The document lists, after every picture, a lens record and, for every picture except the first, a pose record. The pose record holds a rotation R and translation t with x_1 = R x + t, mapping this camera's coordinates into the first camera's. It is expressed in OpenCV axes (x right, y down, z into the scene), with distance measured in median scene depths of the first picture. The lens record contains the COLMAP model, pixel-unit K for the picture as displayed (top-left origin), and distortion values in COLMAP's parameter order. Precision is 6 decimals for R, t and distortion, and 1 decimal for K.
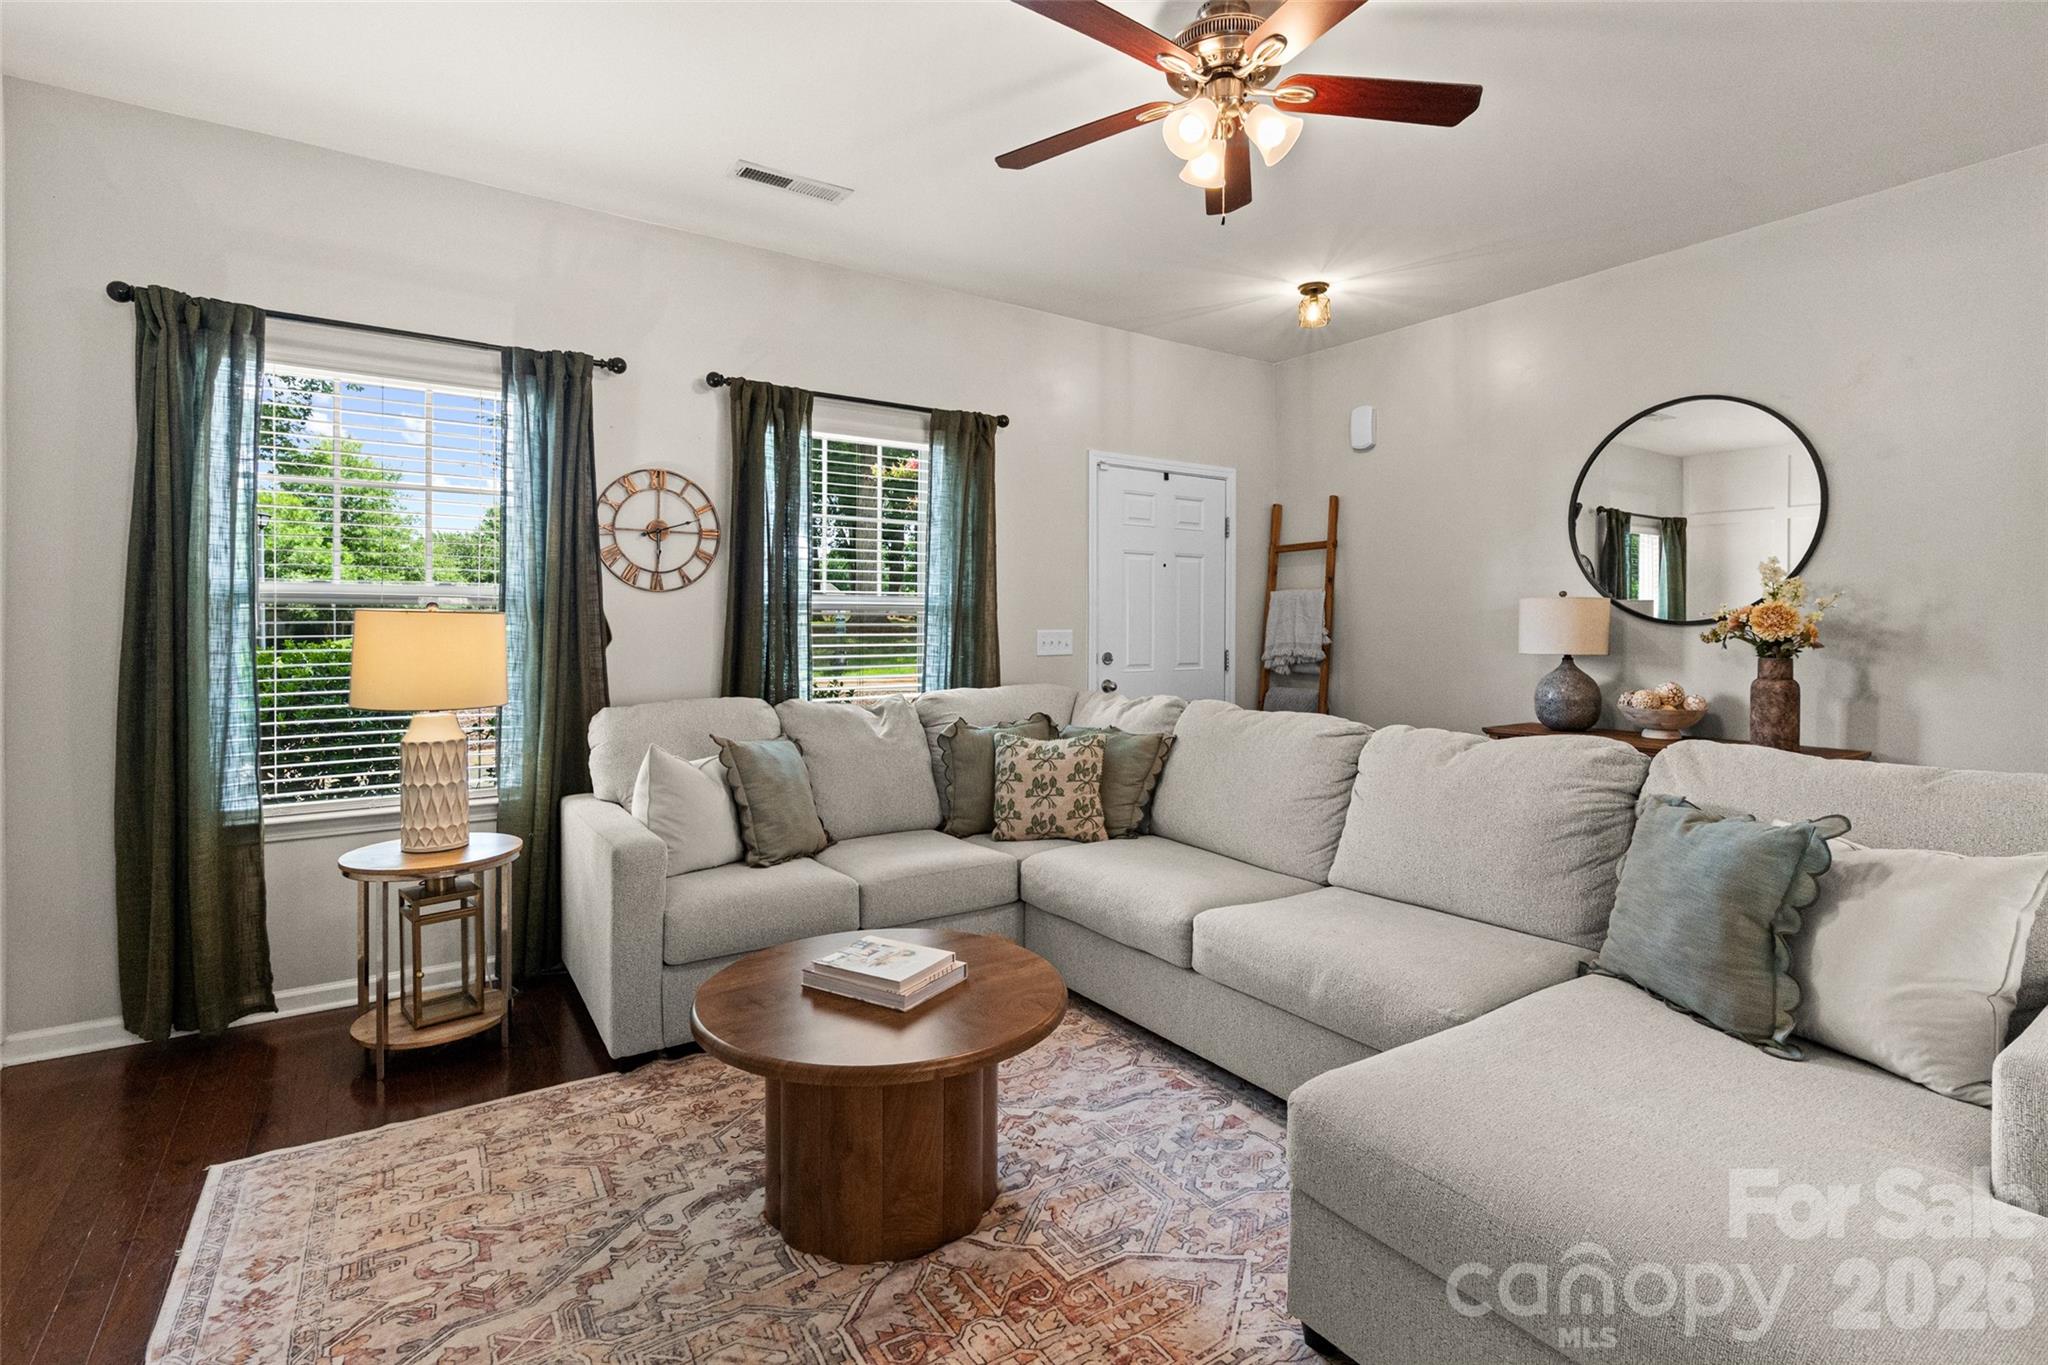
lens RADIAL K [[960.2, 0, 1021.6], [0, 960.2, 629.6], [0, 0, 1]] dist [-0.003920, -0.000231]
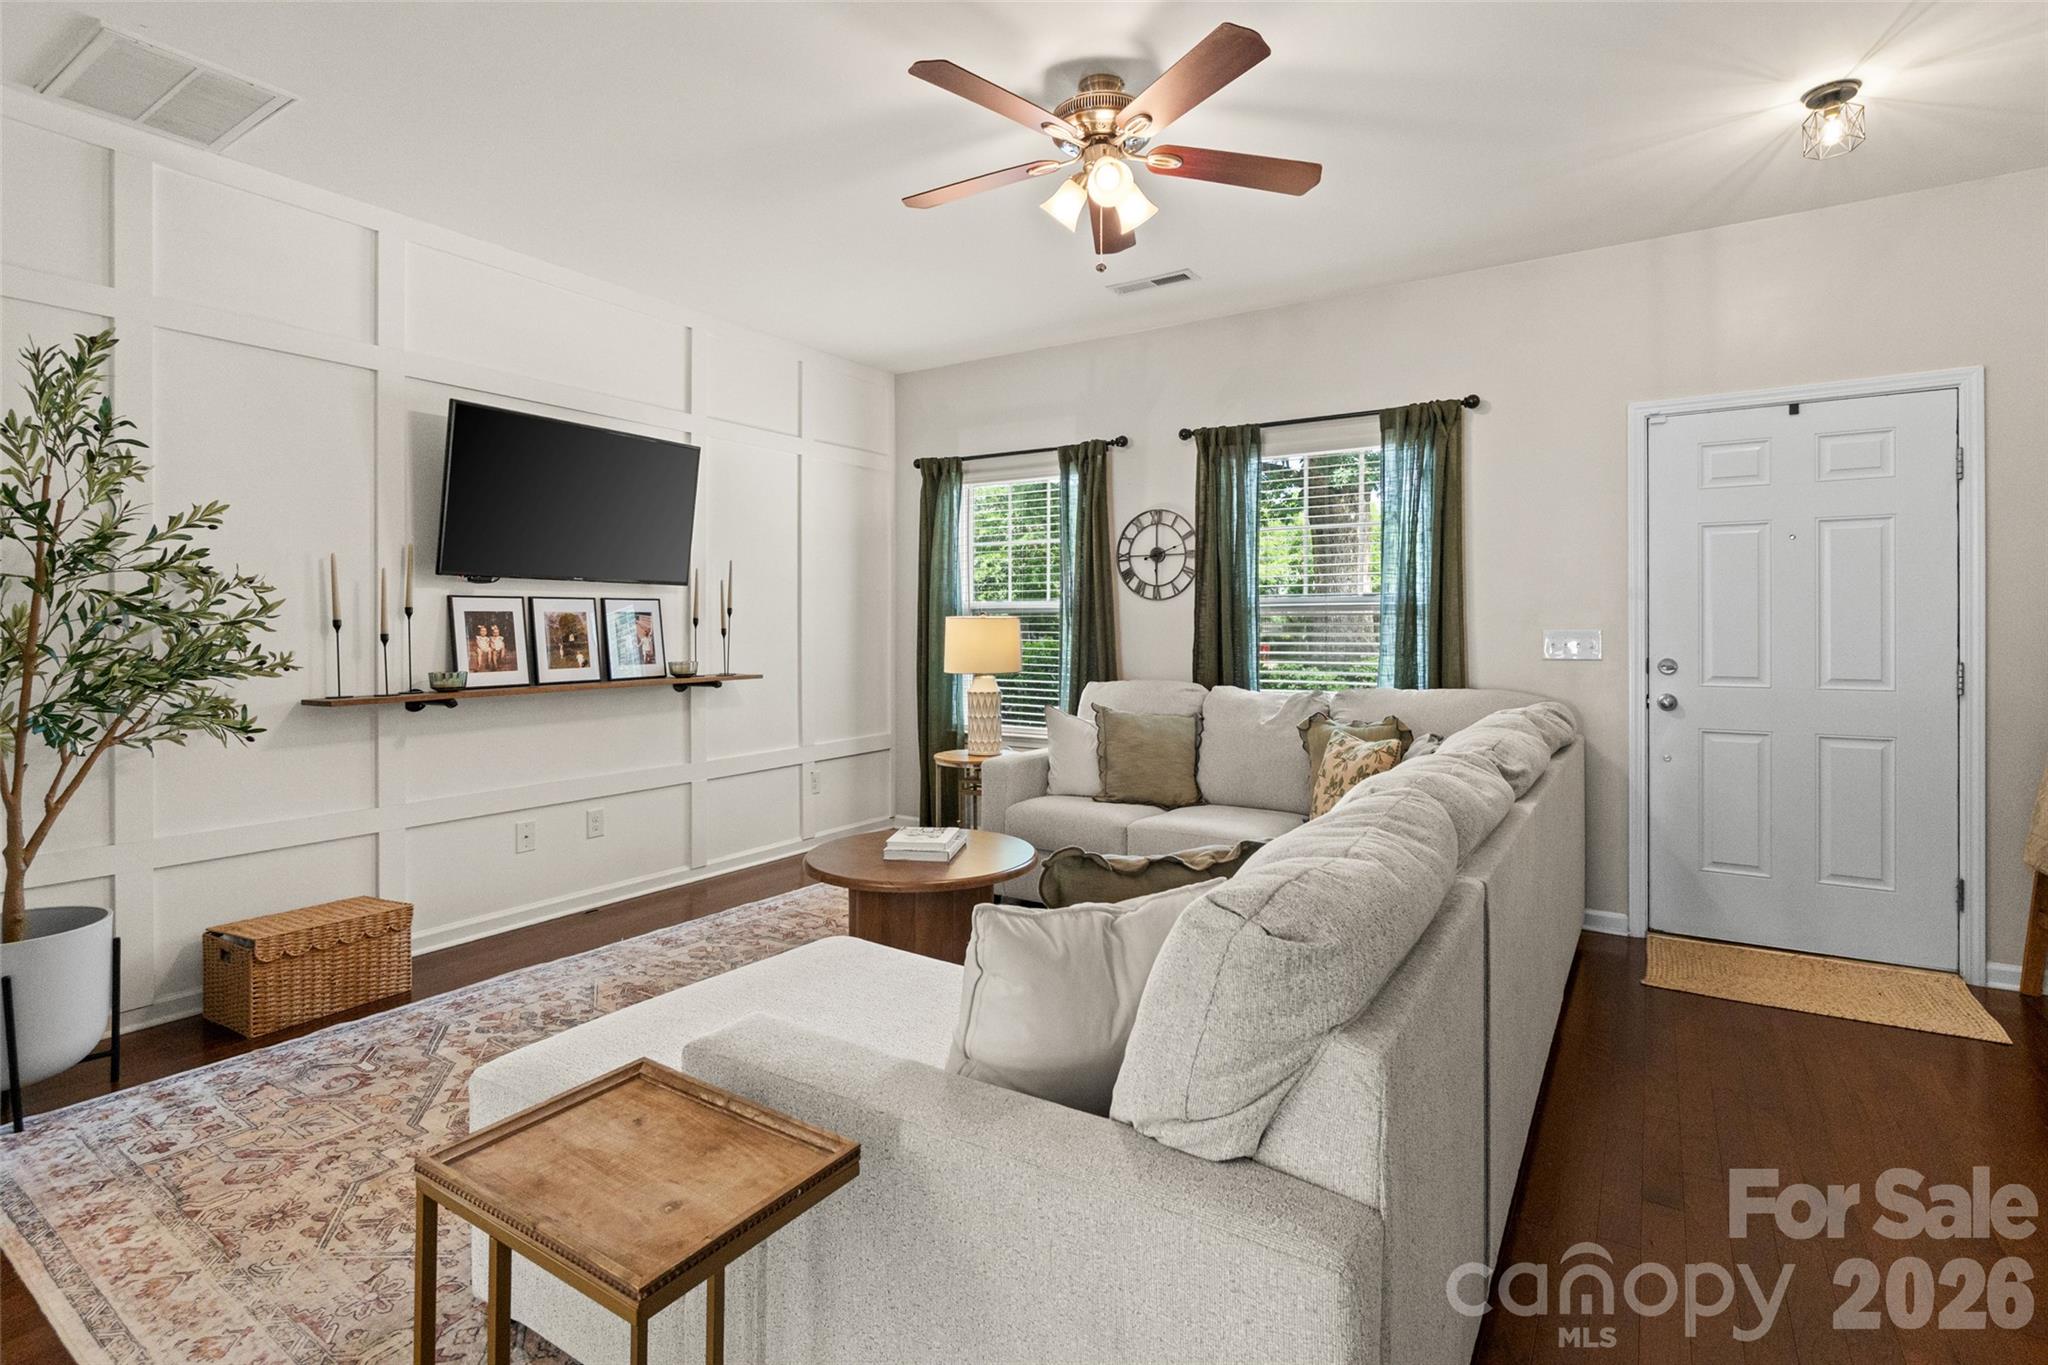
lens RADIAL K [[971.9, 0, 1043.5], [0, 971.9, 622.7], [0, 0, 1]] dist [-0.002495, -0.000194]
pose [[0.398783, -0.005274, -0.917030, 0.807035], [-0.002616, 0.999973, -0.006888, 0.002009], [0.917041, 0.005145, 0.398759, 0.310295]]
